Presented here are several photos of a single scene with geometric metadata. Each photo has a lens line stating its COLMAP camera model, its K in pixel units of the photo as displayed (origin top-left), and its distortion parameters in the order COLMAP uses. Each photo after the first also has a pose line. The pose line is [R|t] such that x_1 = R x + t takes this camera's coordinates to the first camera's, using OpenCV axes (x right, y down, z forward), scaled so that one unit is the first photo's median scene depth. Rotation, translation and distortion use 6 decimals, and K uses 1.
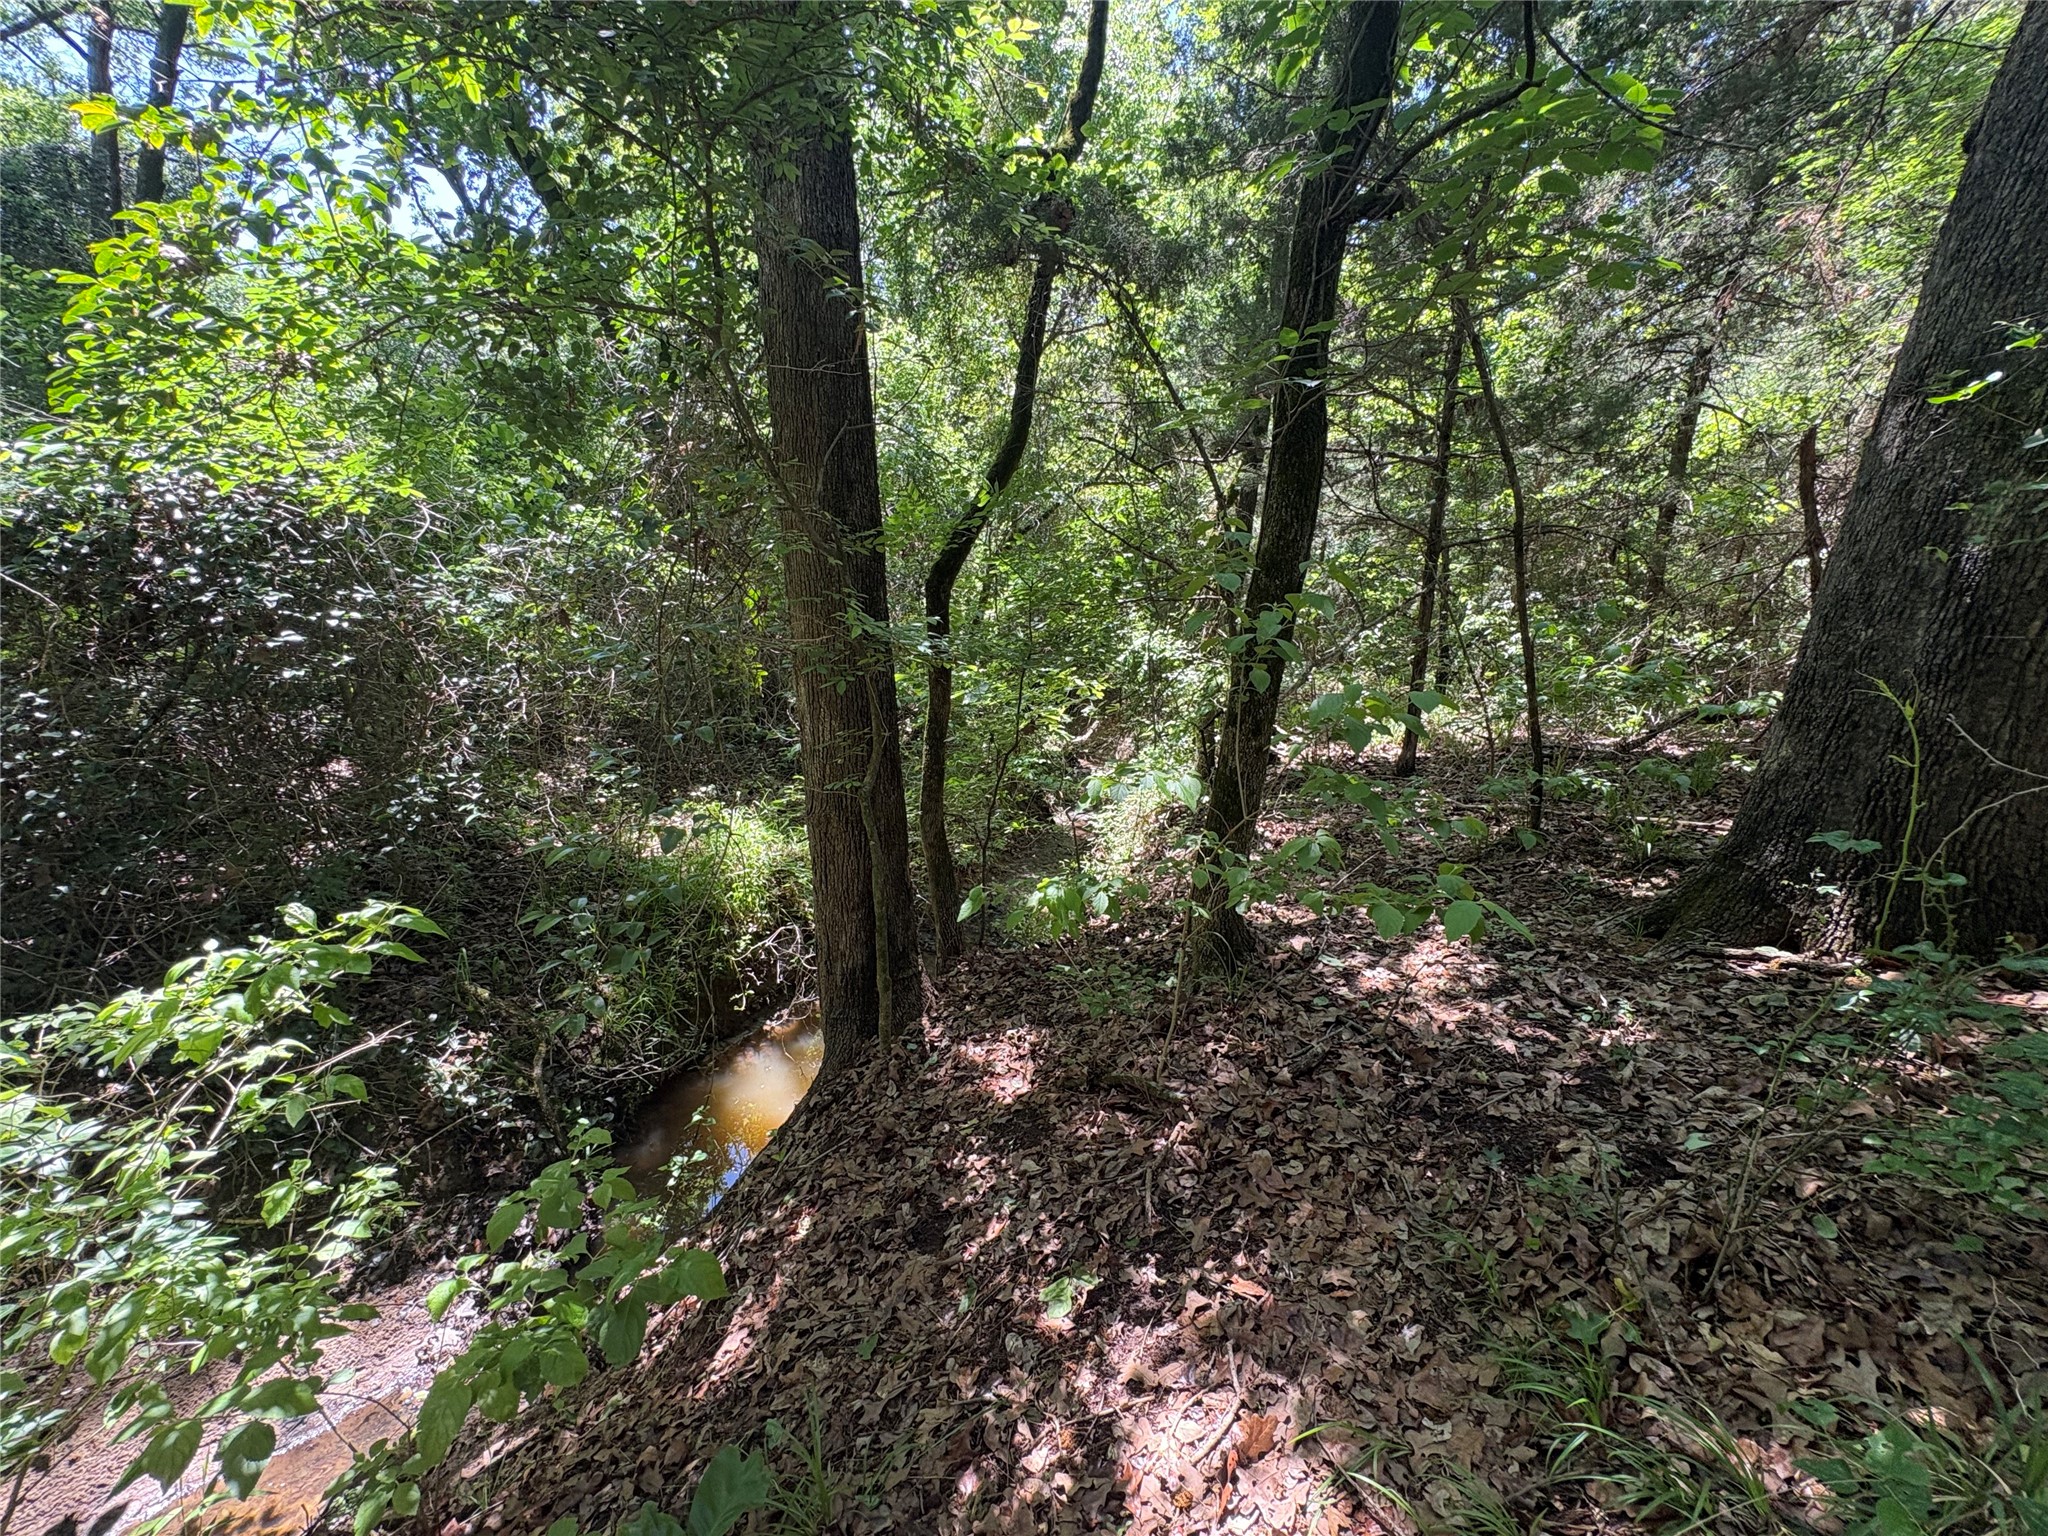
lens RADIAL K [[814.7, 0, 1026.8], [0, 814.7, 769.3], [0, 0, 1]] dist [0.000581, -0.000307]
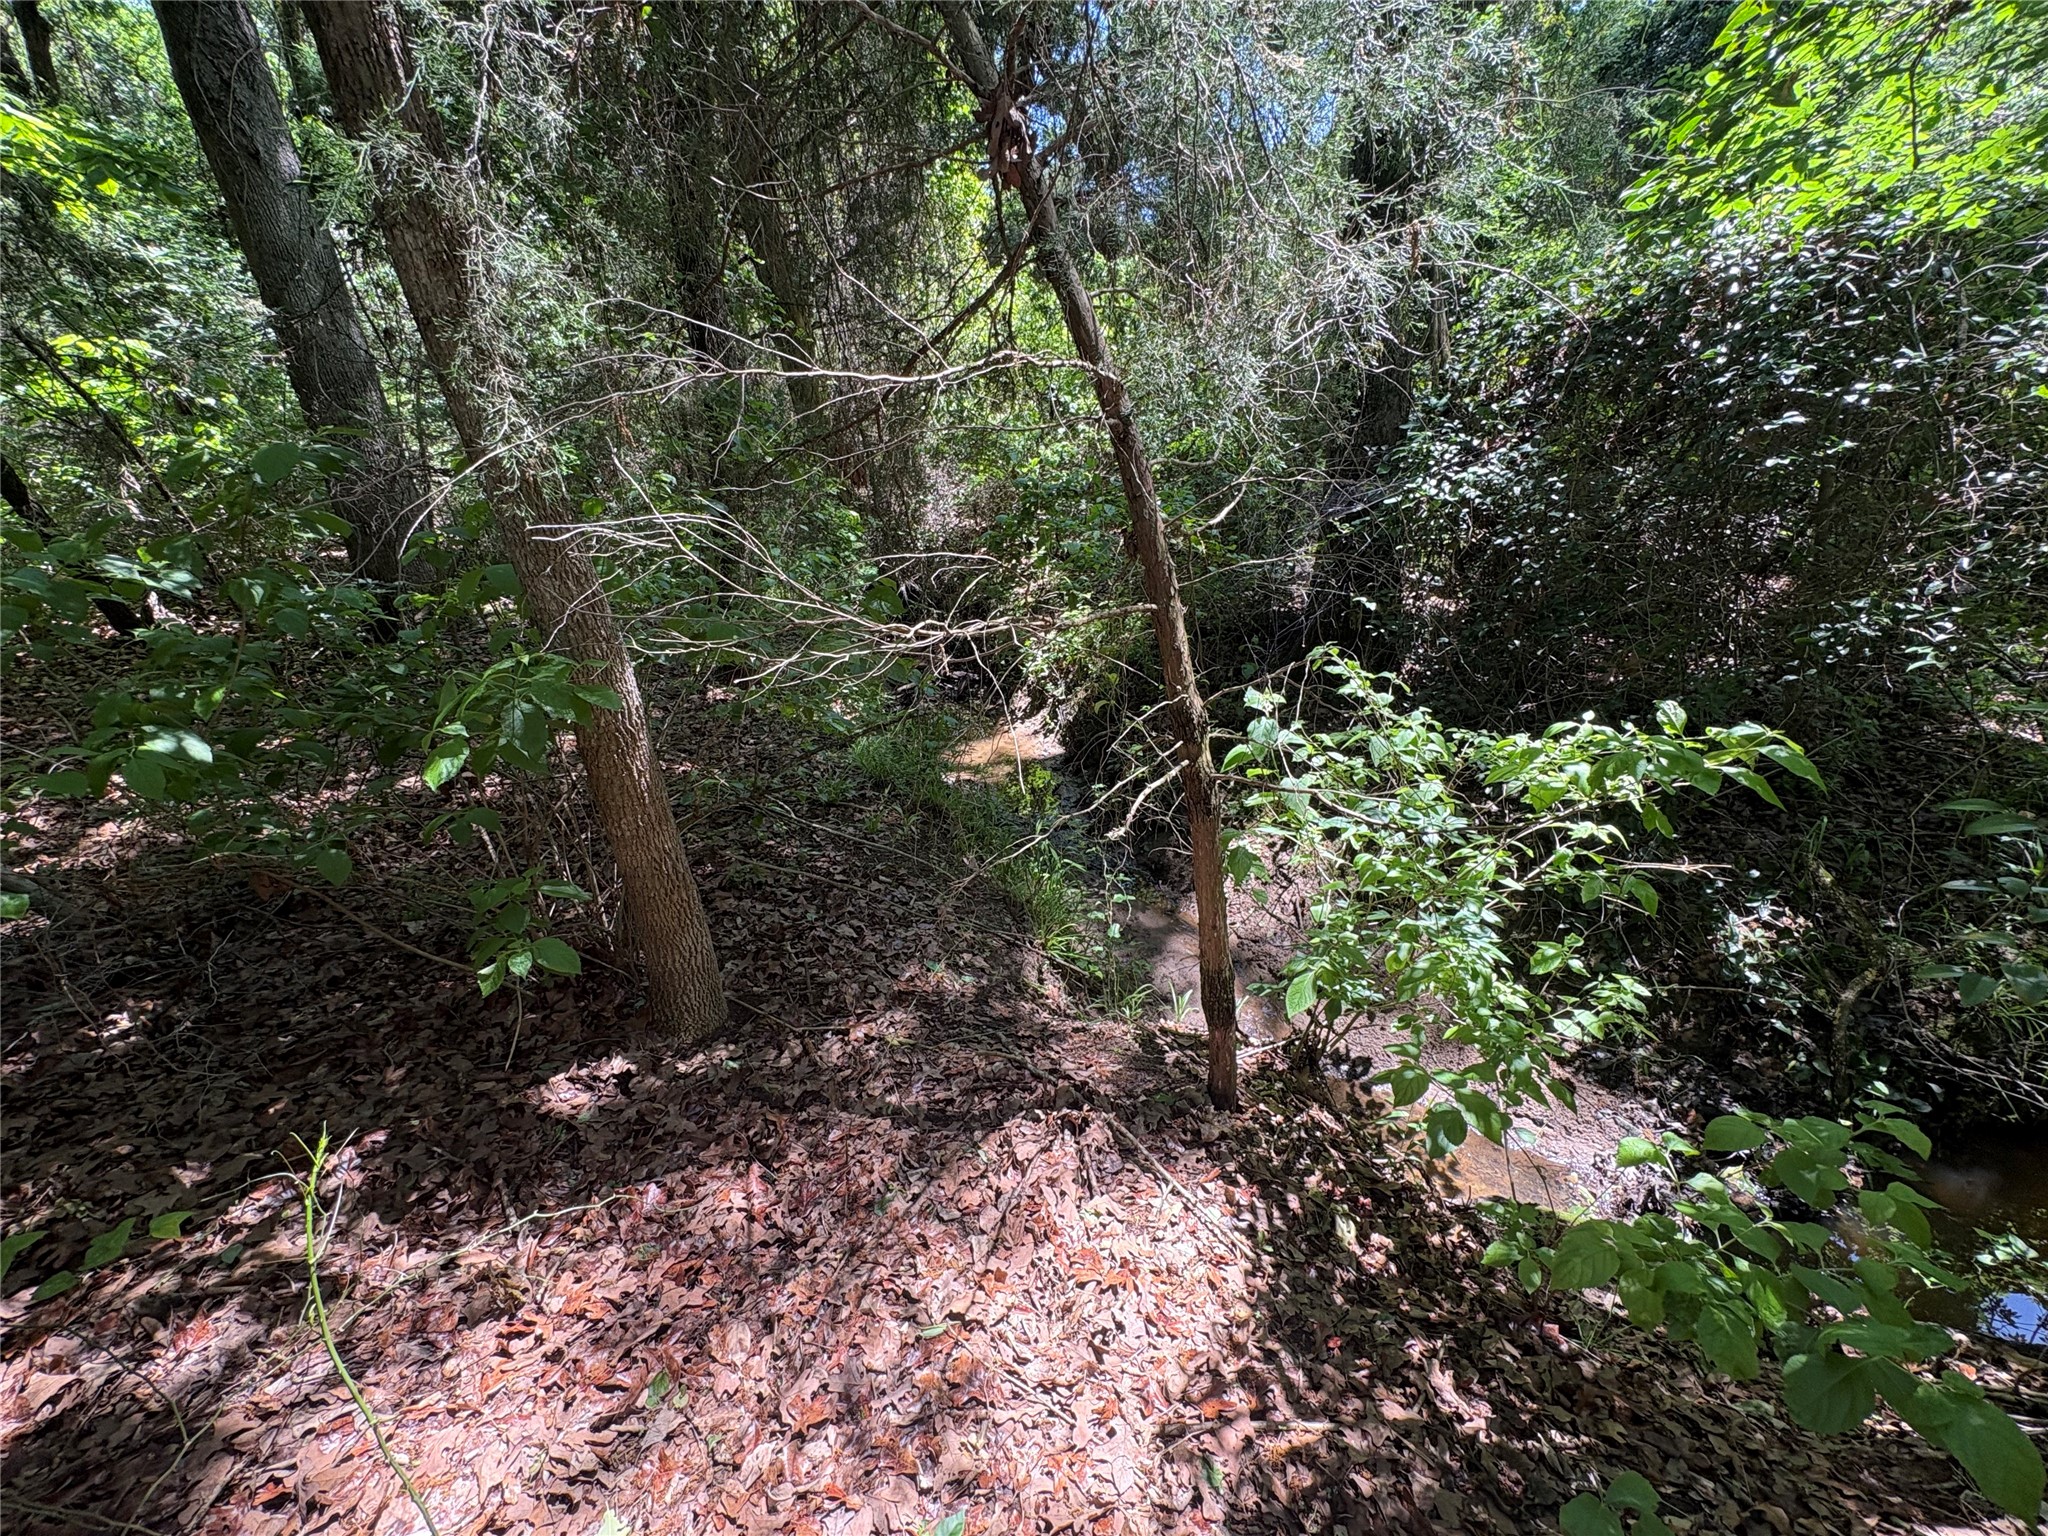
lens RADIAL K [[814.7, 0, 1026.8], [0, 814.7, 769.3], [0, 0, 1]] dist [0.000581, -0.000307]
pose [[0.128471, 0.351578, -0.927302, -0.068783], [-0.148059, 0.931370, 0.332608, 0.029702], [0.980599, 0.094565, 0.171708, 0.085881]]
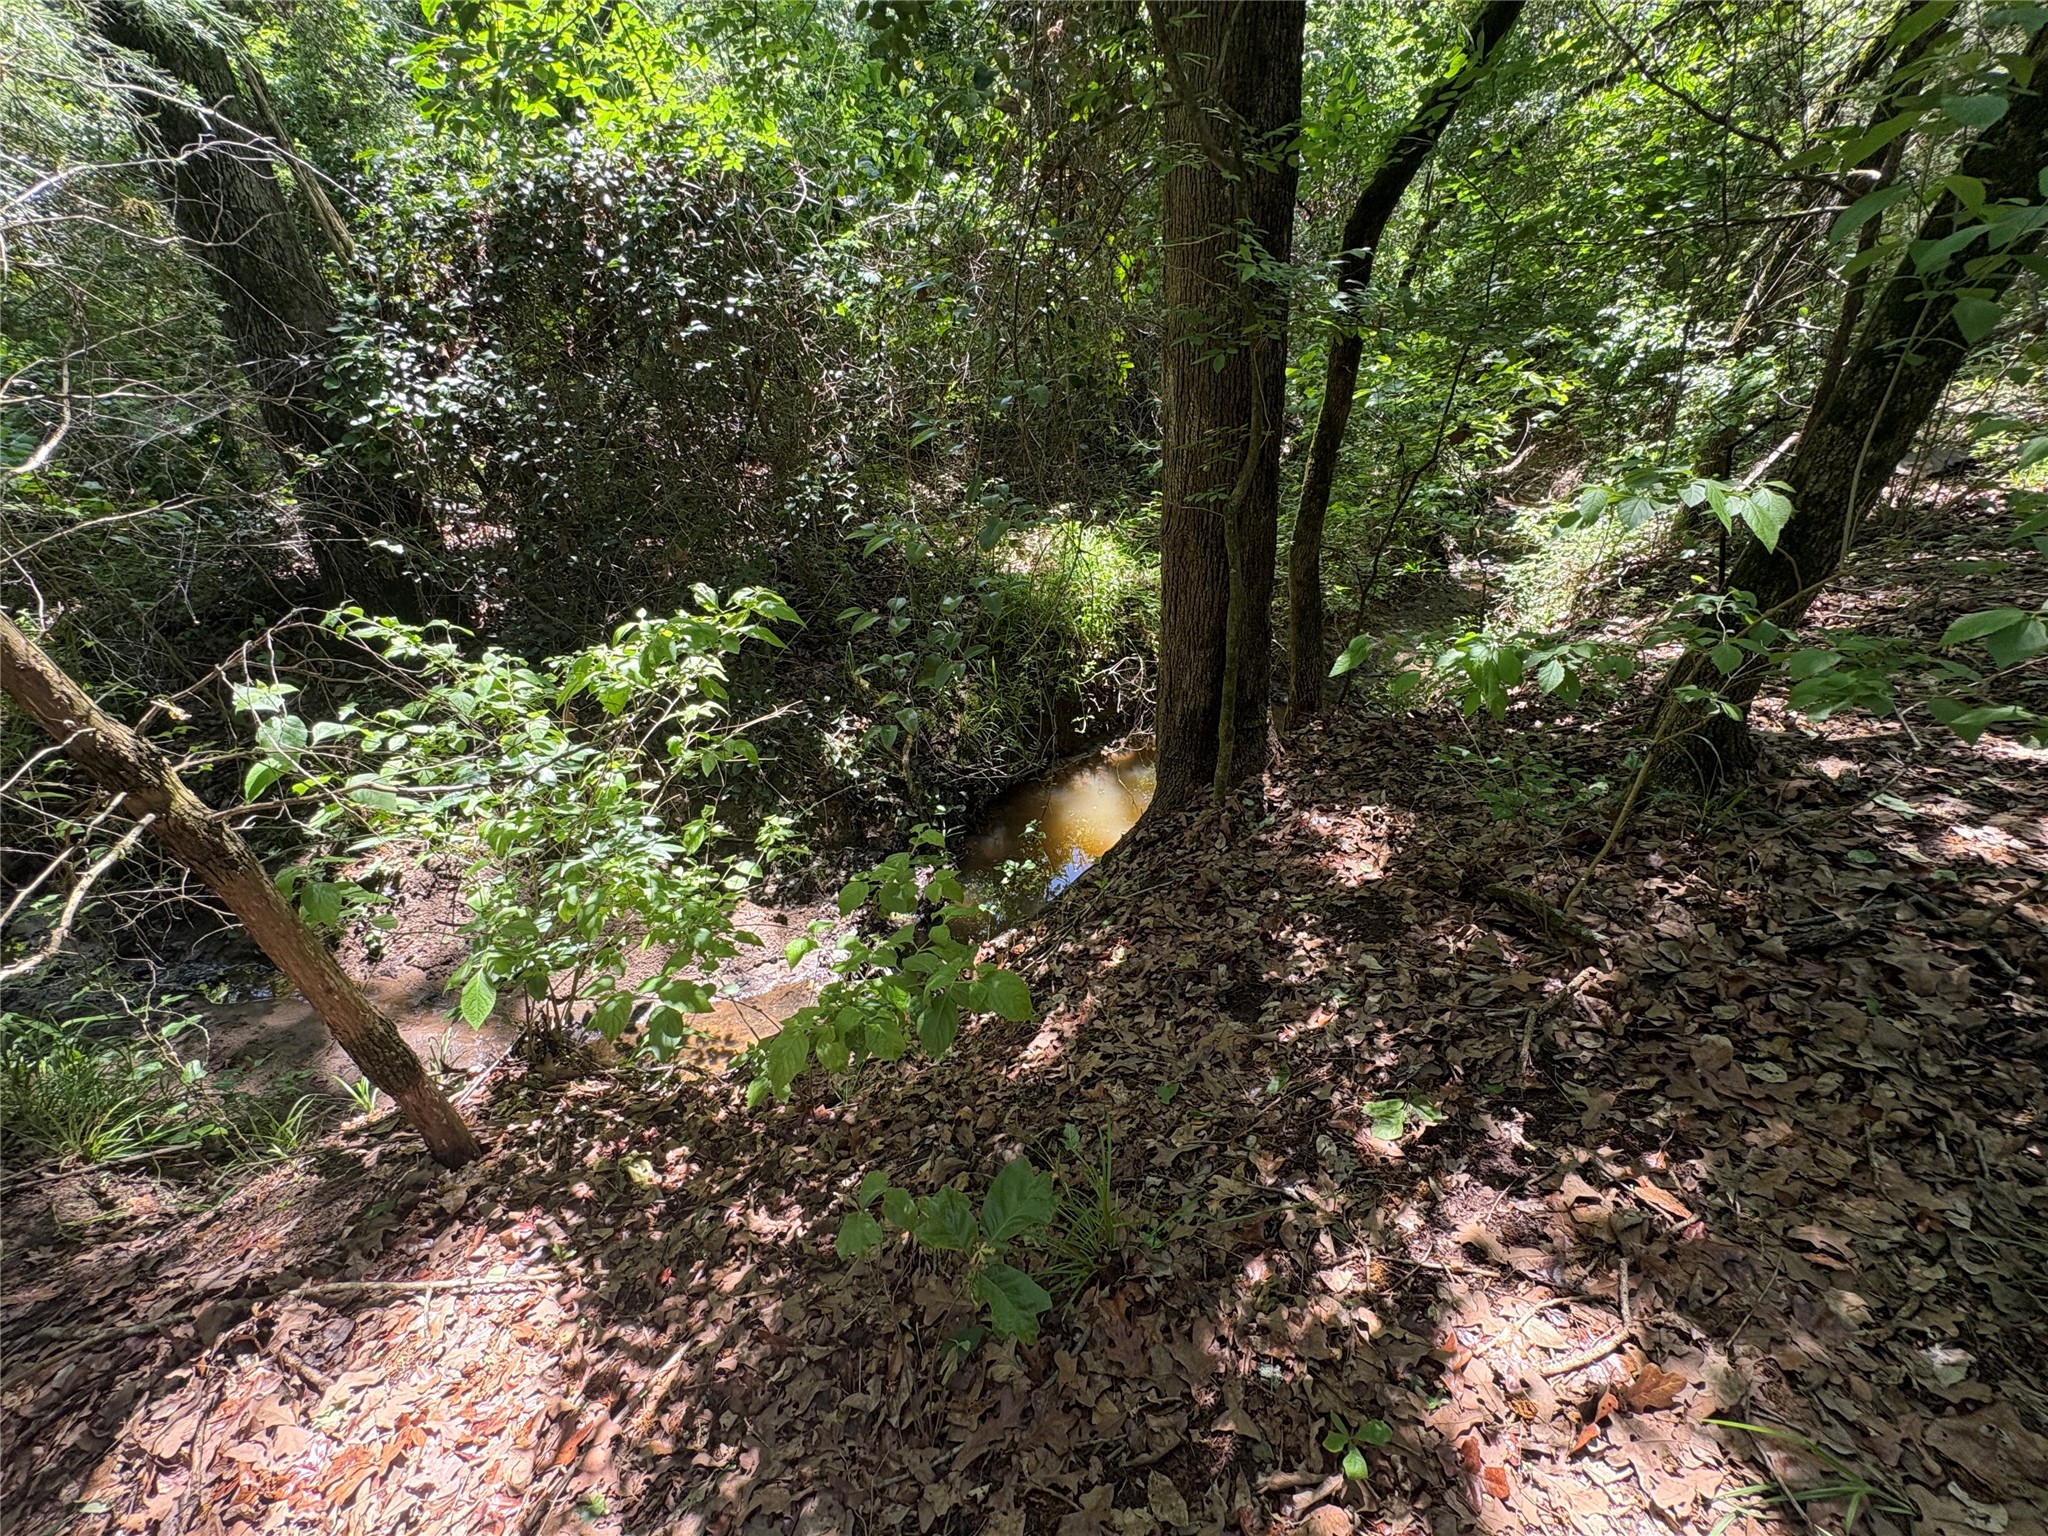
lens RADIAL K [[814.7, 0, 1026.8], [0, 814.7, 769.3], [0, 0, 1]] dist [0.000581, -0.000307]
pose [[0.909057, 0.170734, -0.380086, -0.034046], [-0.043340, 0.945992, 0.321281, 0.027873], [0.414412, -0.275590, 0.867360, 0.149390]]
